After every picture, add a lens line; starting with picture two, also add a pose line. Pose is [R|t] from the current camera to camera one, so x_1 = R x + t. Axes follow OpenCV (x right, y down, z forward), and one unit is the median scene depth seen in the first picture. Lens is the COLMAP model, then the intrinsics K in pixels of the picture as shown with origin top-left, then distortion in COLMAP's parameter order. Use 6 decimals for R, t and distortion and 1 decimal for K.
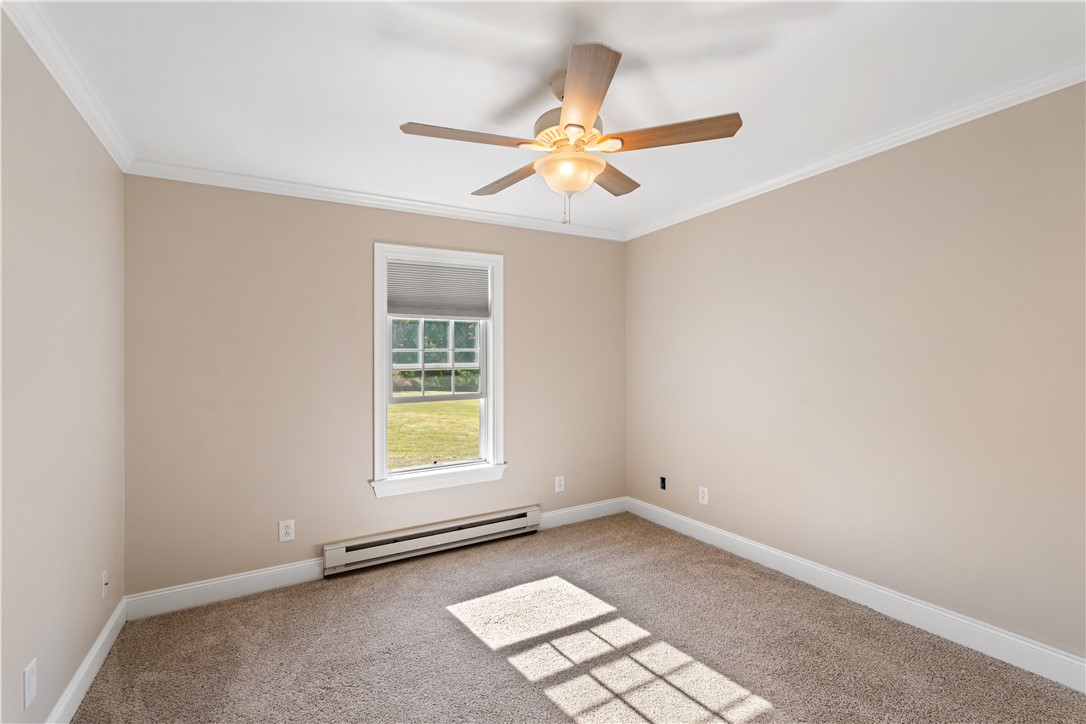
lens RADIAL K [[483.6, 0, 547.6], [0, 483.6, 364.6], [0, 0, 1]] dist [-0.004784, -0.000045]
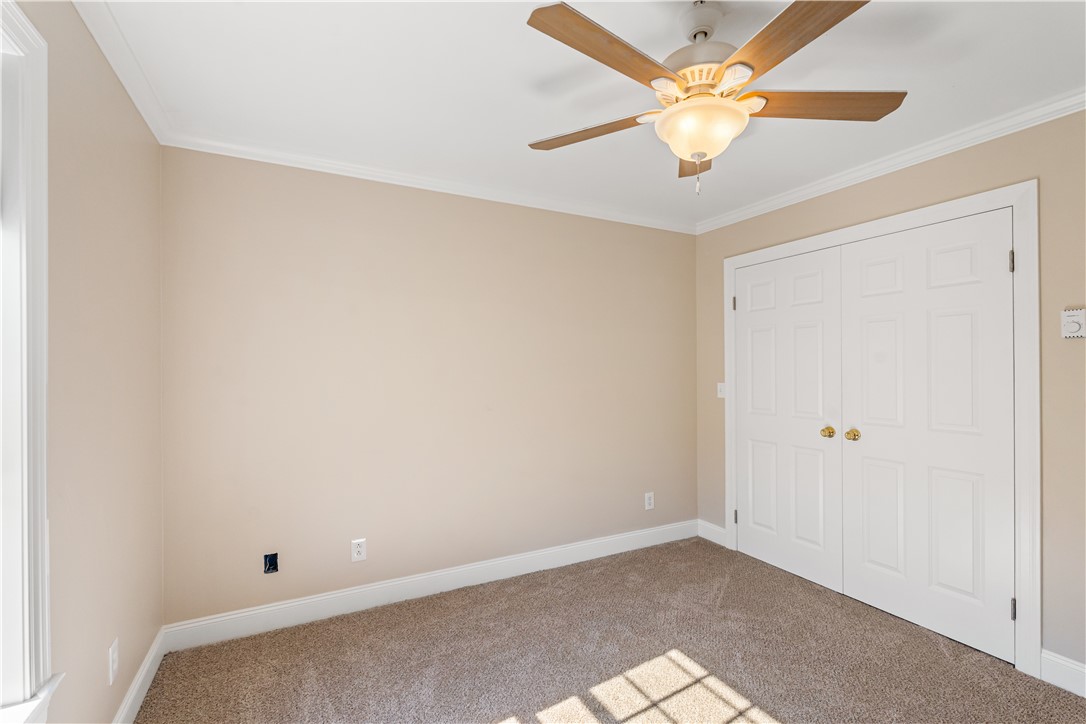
lens RADIAL K [[483.6, 0, 544.8], [0, 483.6, 365.8], [0, 0, 1]] dist [-0.004784, -0.000045]
pose [[0.054486, 0.006209, 0.998495, -0.430084], [0.003337, 0.999974, -0.006401, -0.015103], [-0.998509, 0.003680, 0.054464, 0.667925]]
